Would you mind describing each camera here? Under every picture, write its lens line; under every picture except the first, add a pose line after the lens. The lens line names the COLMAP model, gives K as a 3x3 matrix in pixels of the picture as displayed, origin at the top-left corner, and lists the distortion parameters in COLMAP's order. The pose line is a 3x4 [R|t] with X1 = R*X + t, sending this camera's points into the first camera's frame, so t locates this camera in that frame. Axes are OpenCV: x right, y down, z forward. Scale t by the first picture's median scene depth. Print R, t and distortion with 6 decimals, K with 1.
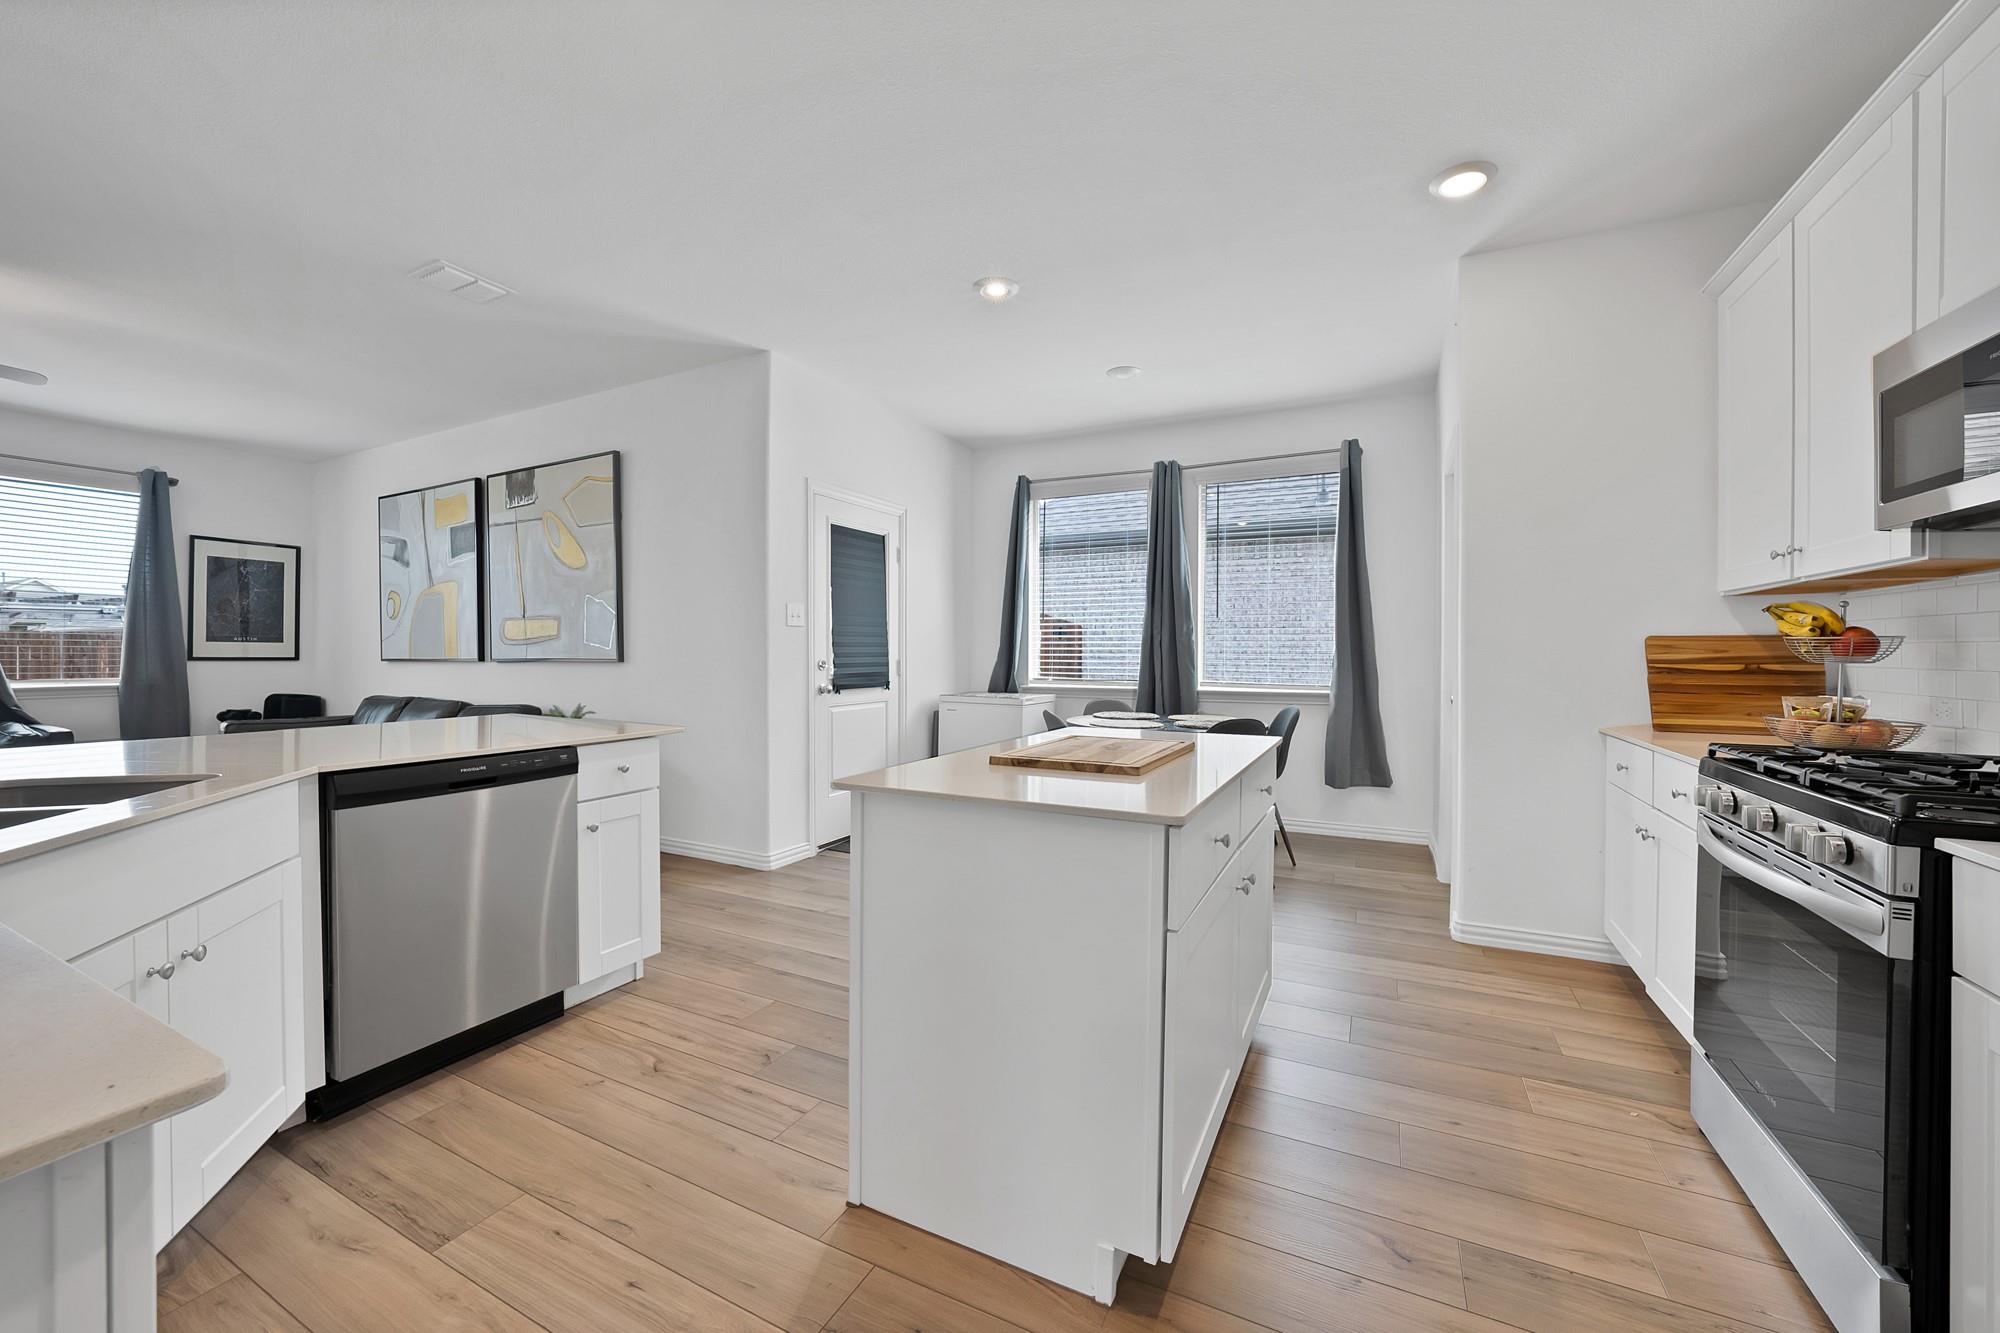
lens RADIAL K [[731.2, 0, 1001.9], [0, 731.2, 649.9], [0, 0, 1]] dist [-0.021012, 0.002359]
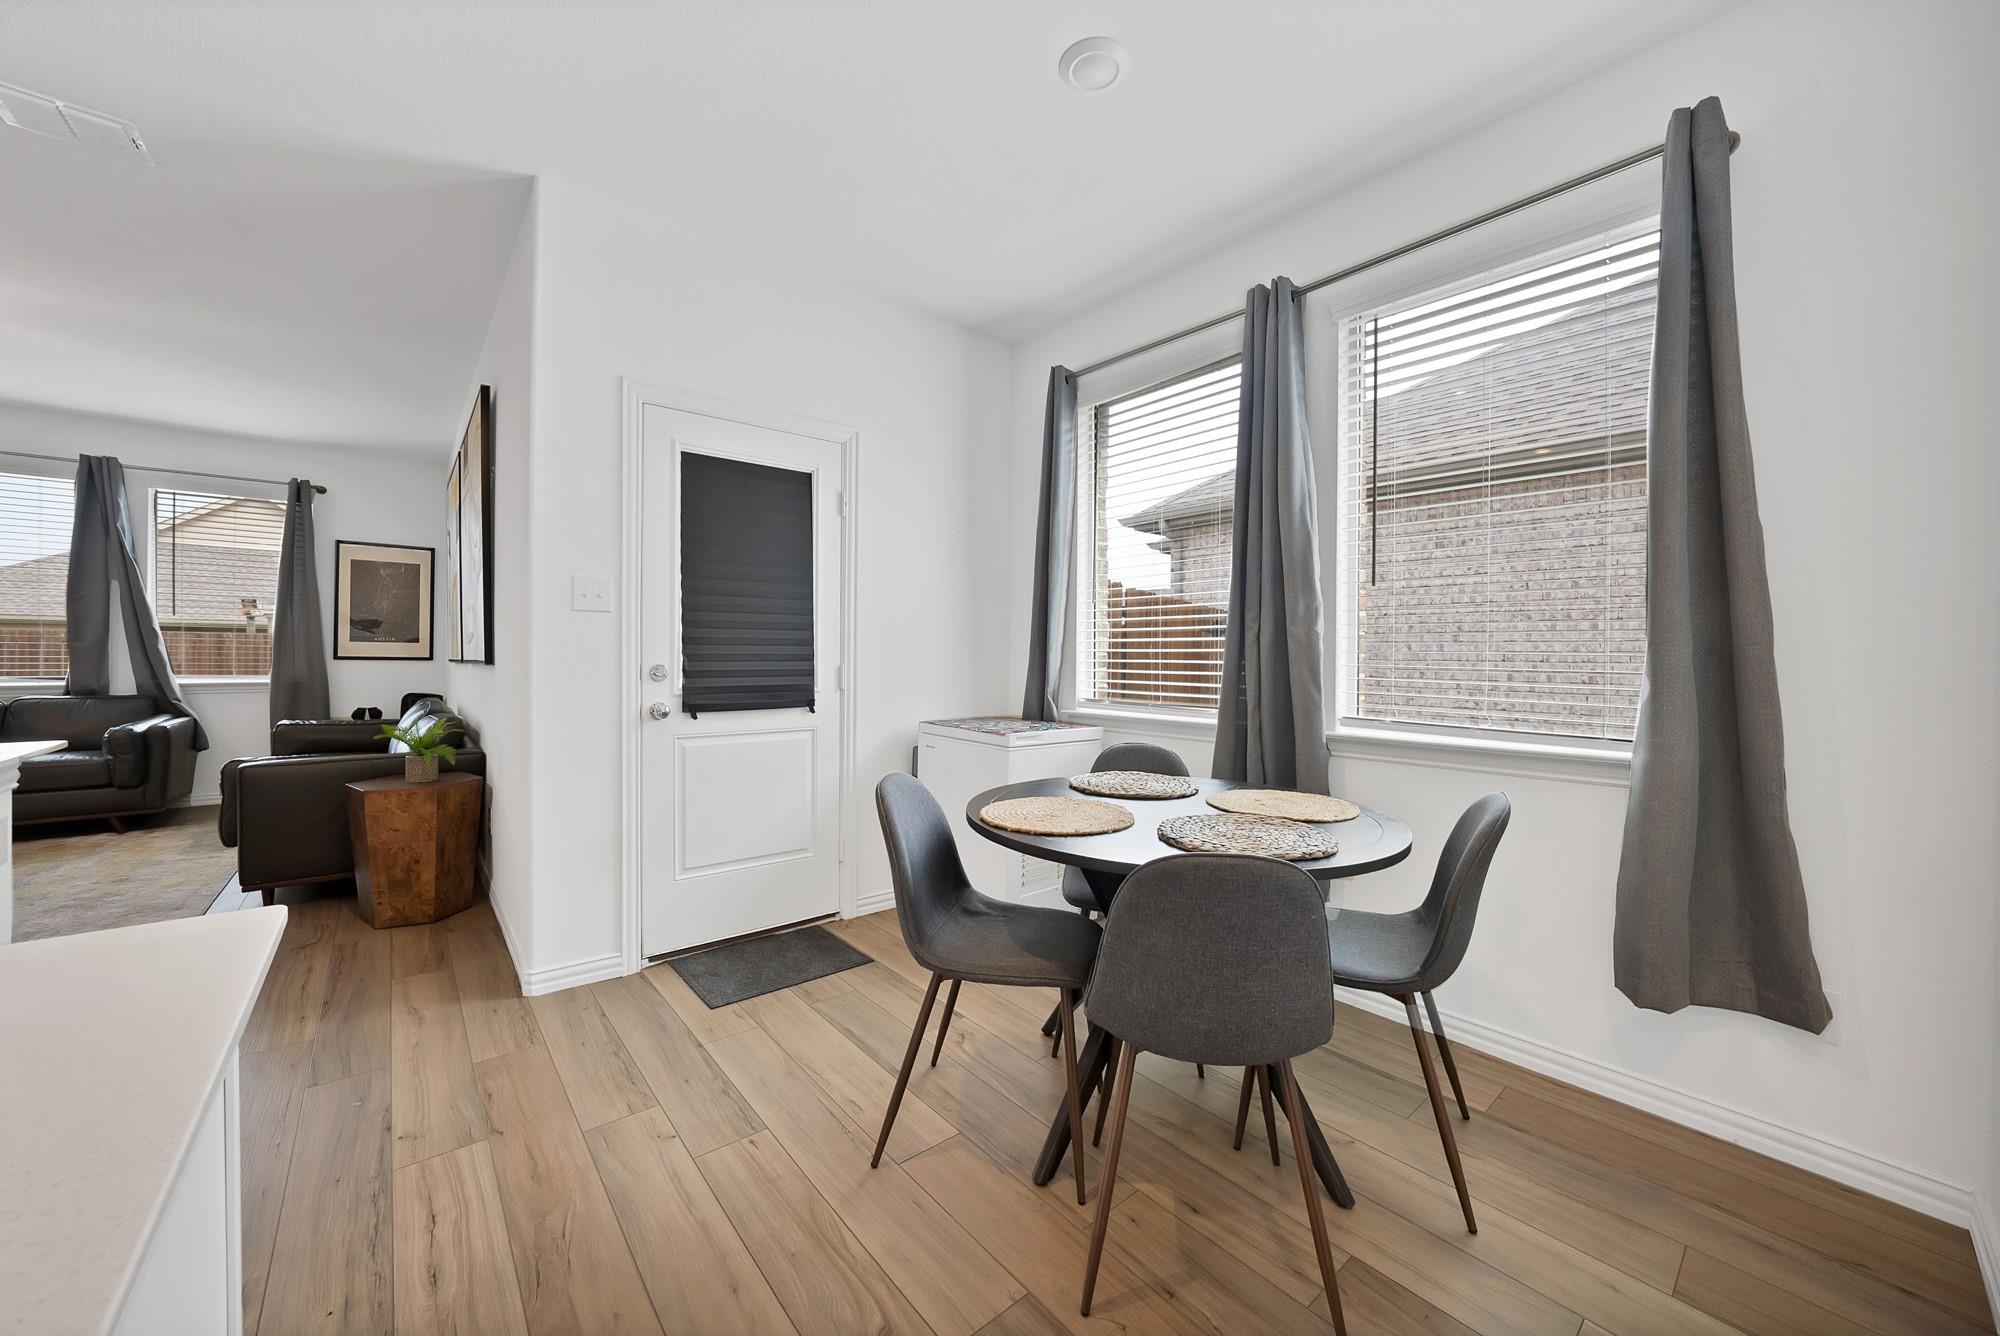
lens RADIAL K [[731.2, 0, 1055.5], [0, 731.2, 659.1], [0, 0, 1]] dist [-0.021012, 0.002359]
pose [[0.934927, 0.007802, -0.354755, 0.263769], [-0.006845, 0.999969, 0.003952, 0.003359], [0.354775, -0.001266, 0.934951, 0.464354]]
